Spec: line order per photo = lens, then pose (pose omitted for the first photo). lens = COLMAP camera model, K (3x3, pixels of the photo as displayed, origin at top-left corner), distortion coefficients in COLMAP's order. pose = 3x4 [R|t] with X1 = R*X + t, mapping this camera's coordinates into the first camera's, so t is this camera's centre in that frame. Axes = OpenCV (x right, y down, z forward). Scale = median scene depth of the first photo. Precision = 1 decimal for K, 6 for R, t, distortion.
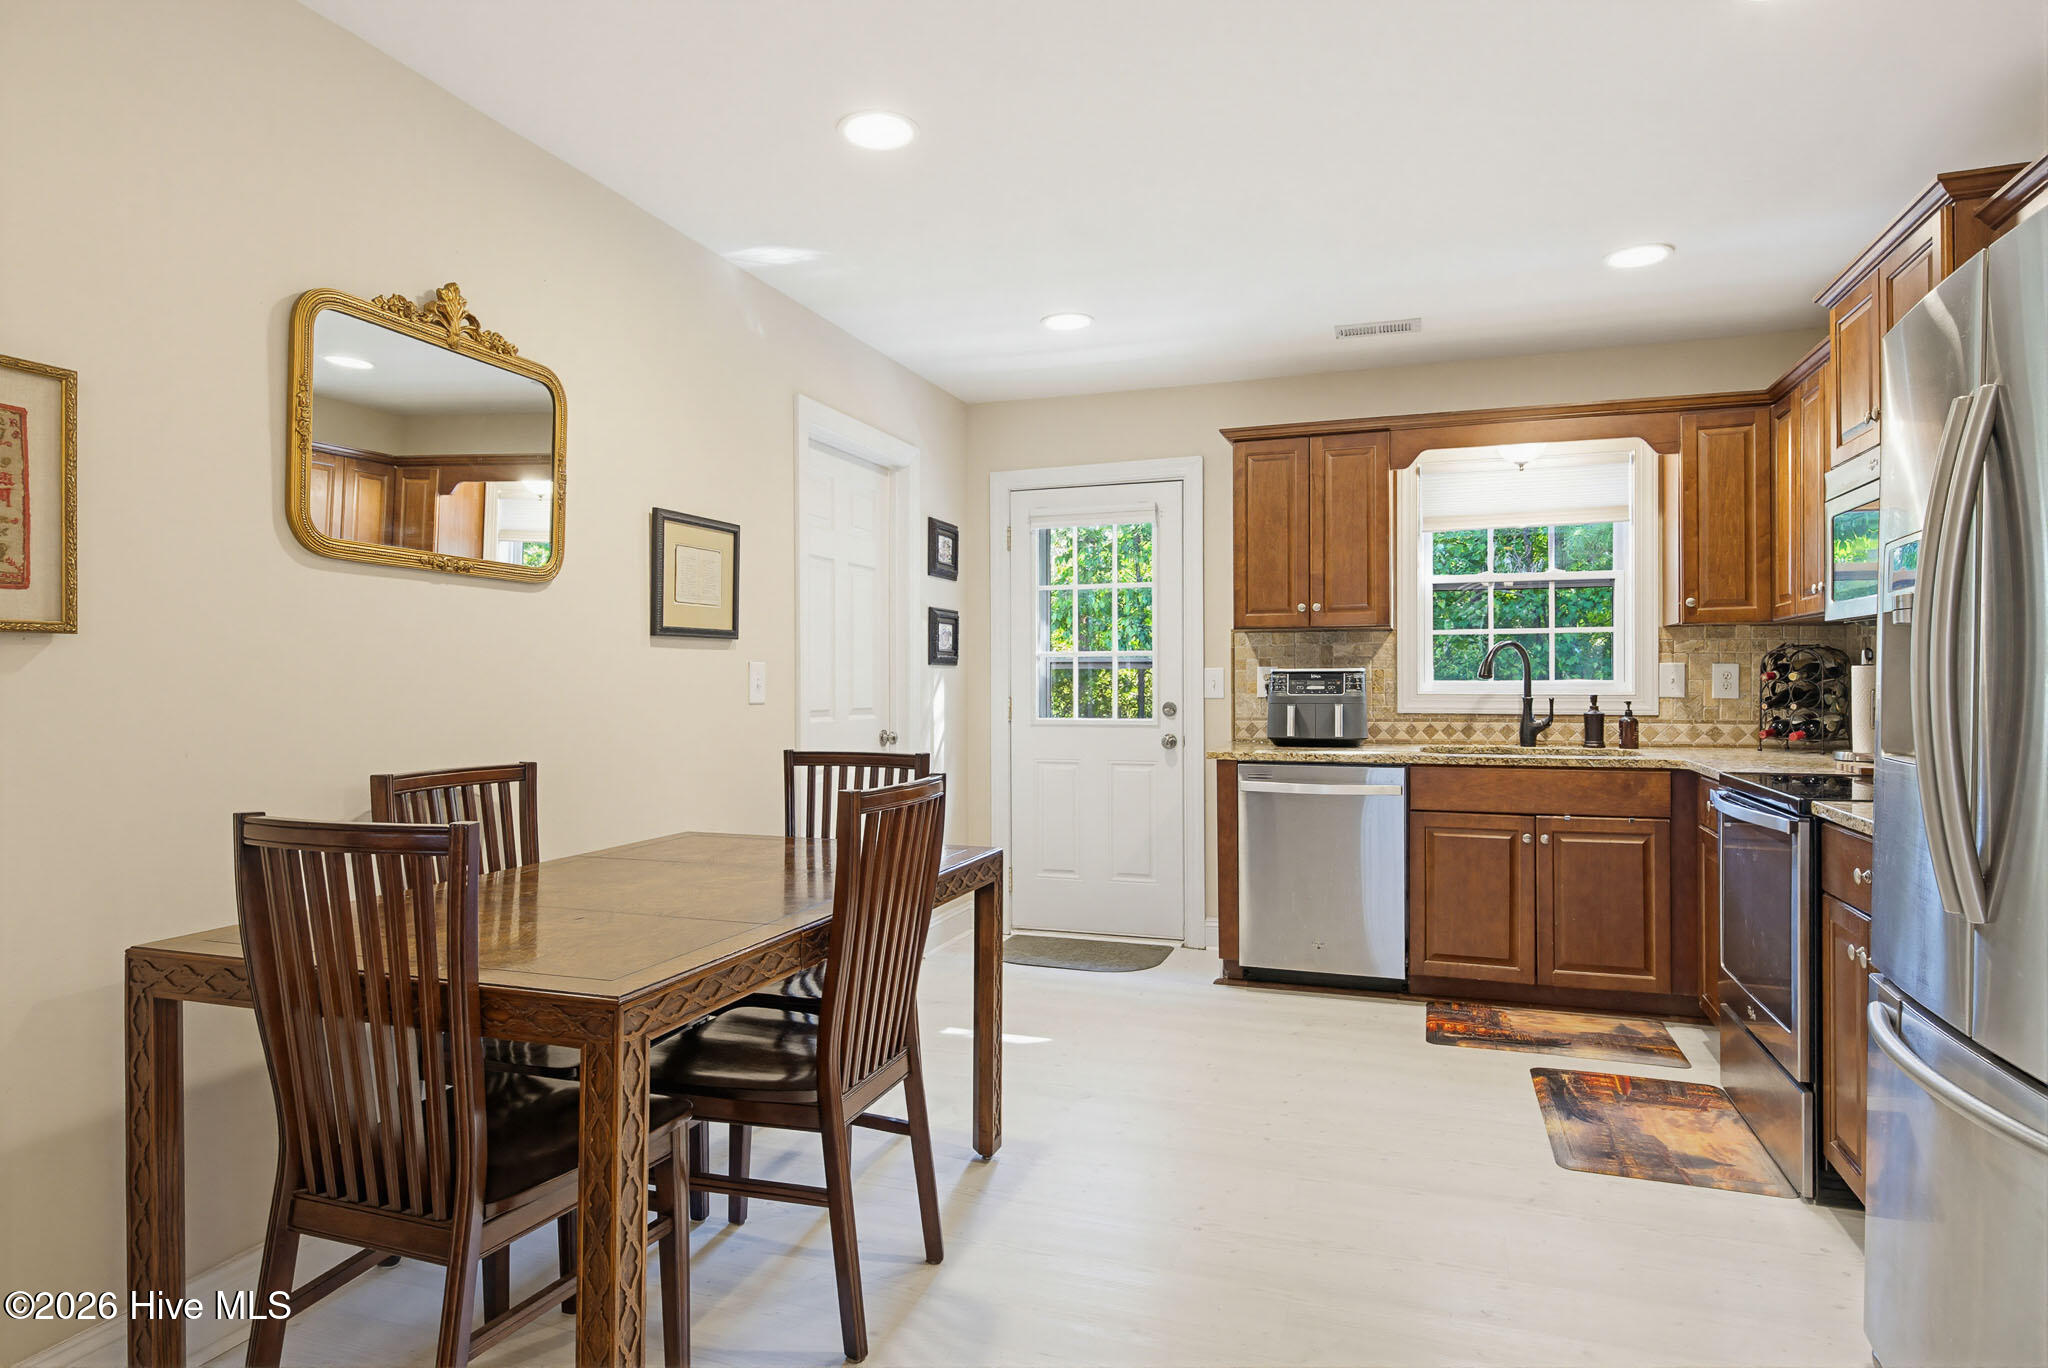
lens RADIAL K [[1145.9, 0, 1033.4], [0, 1145.9, 686.1], [0, 0, 1]] dist [-0.002297, 0.000261]
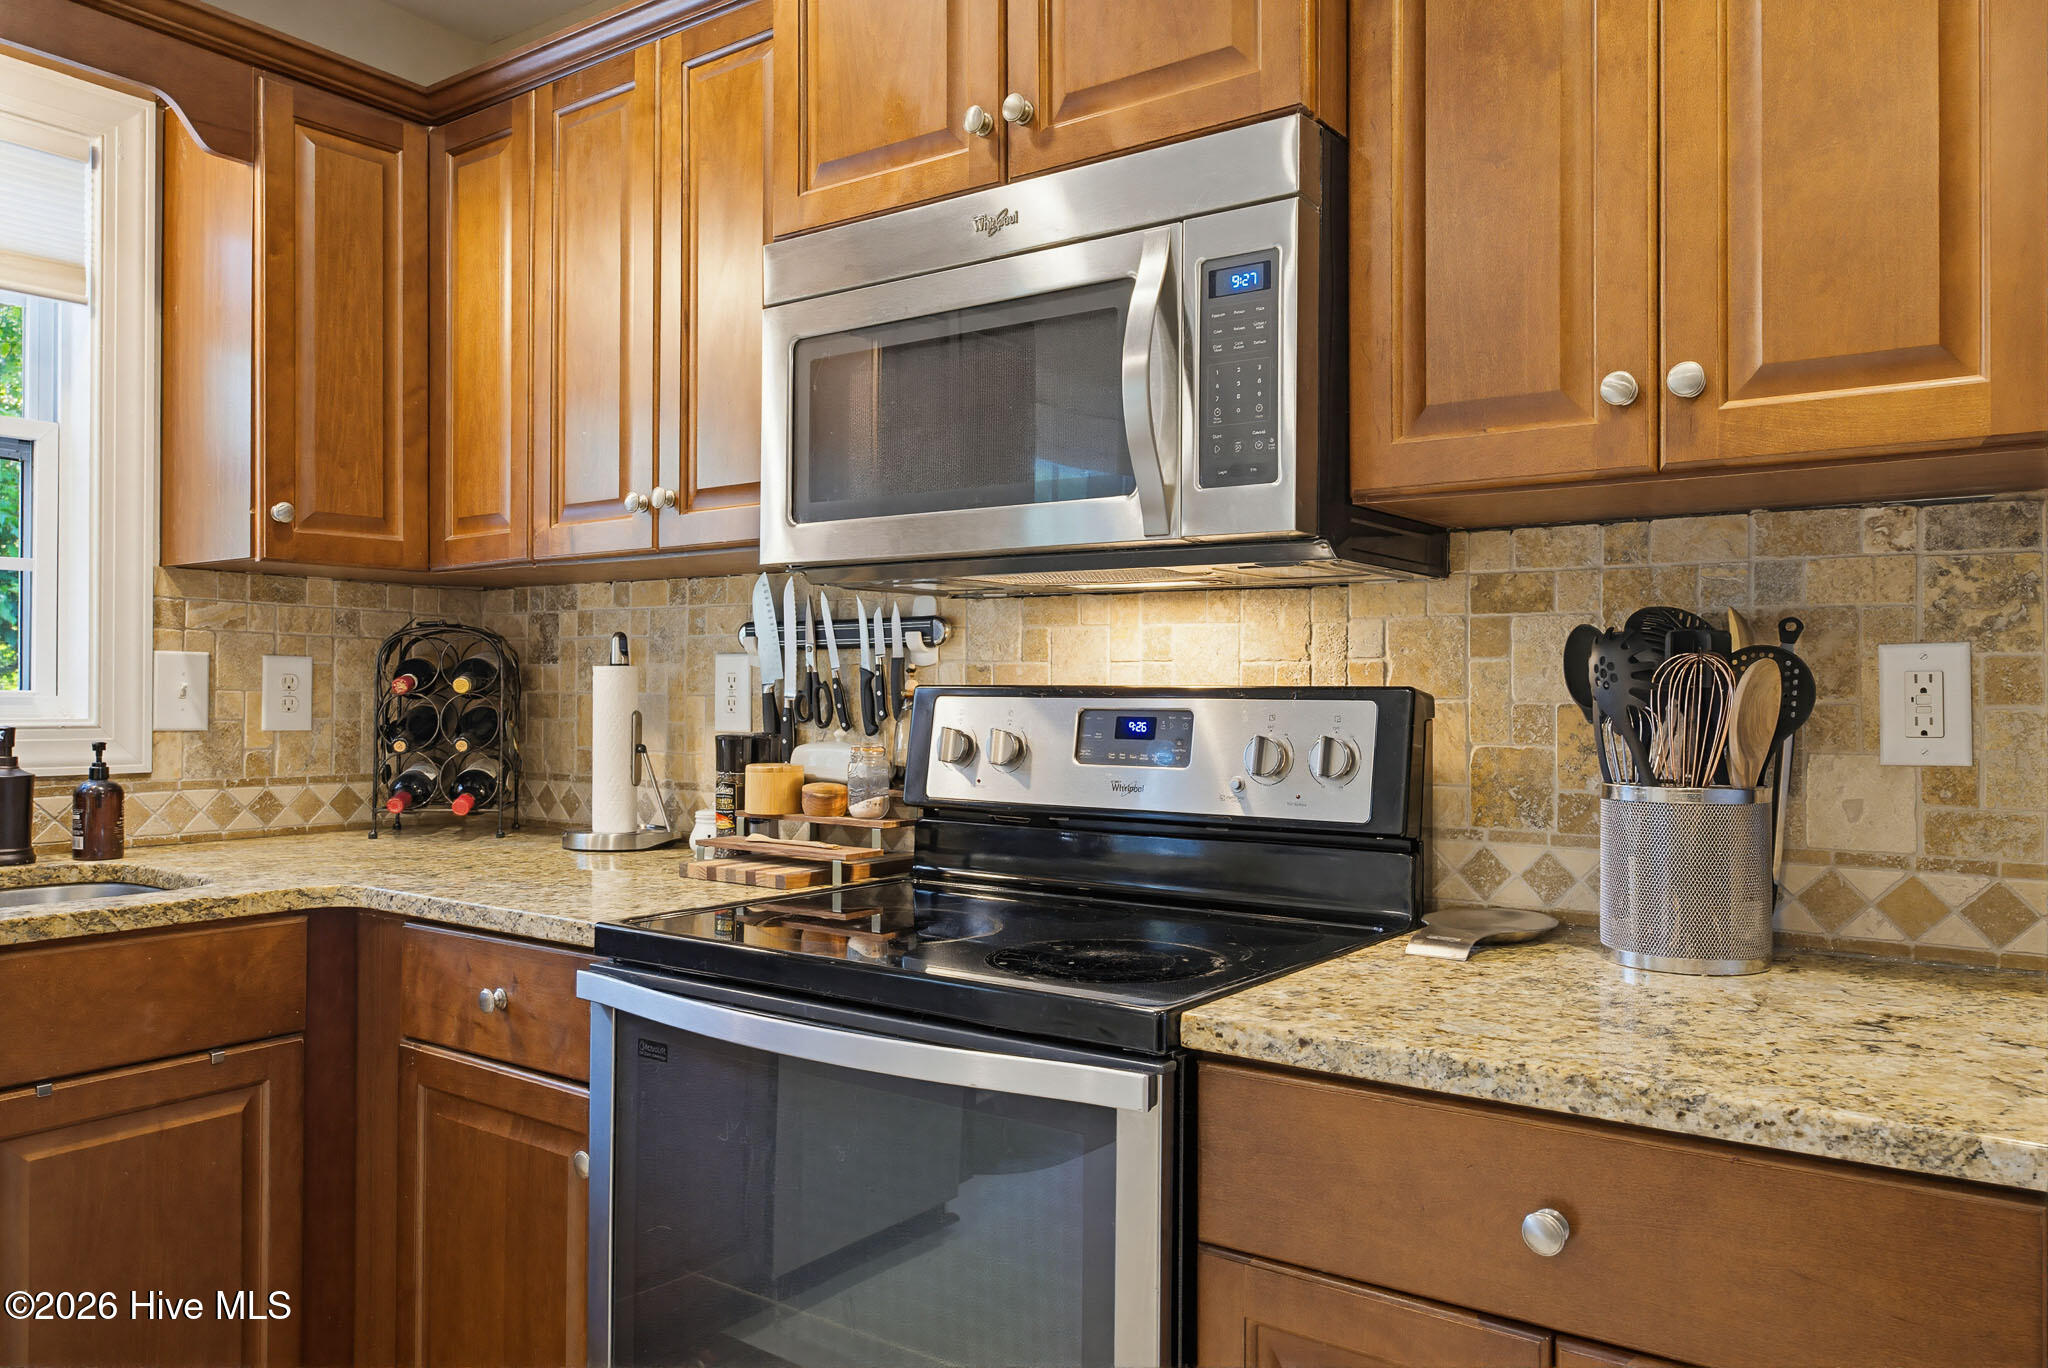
lens RADIAL K [[1460.4, 0, 1031.1], [0, 1460.4, 686.4], [0, 0, 1]] dist [-0.000620, 0.003803]
pose [[0.290396, 0.009941, 0.956855, 0.118929], [-0.000565, 0.999948, -0.010217, -0.001325], [-0.956906, 0.002427, 0.290386, 0.531344]]
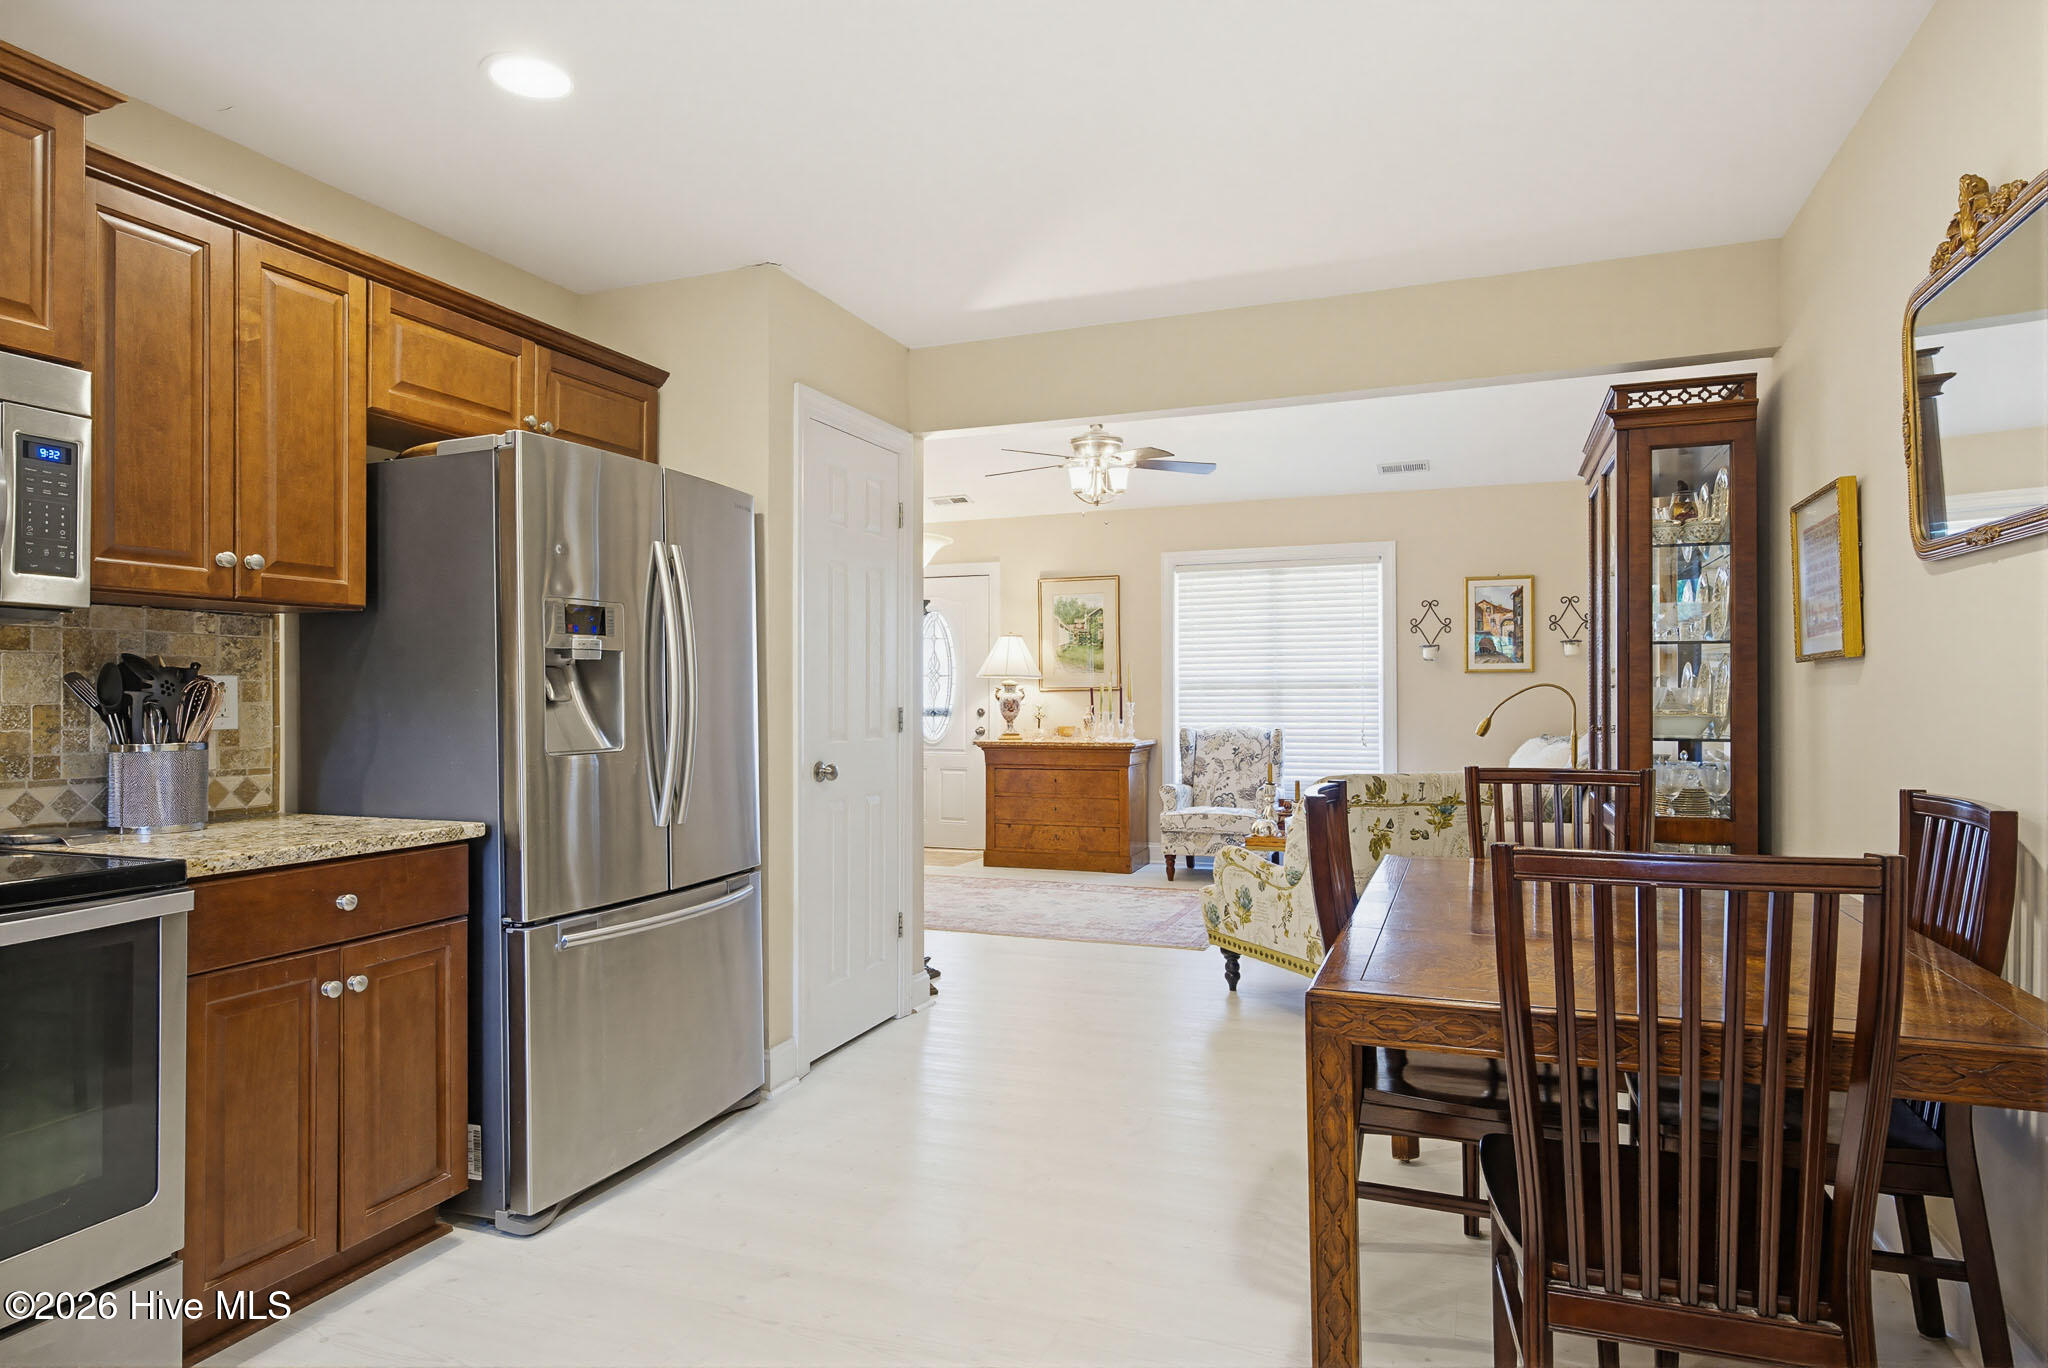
lens RADIAL K [[1145.9, 0, 1033.4], [0, 1145.9, 686.1], [0, 0, 1]] dist [-0.002297, 0.000261]
pose [[-0.999183, 0.007501, 0.039722, 0.056219], [0.007377, 0.999967, -0.003270, -0.004154], [-0.039746, -0.002974, -0.999205, 1.010156]]
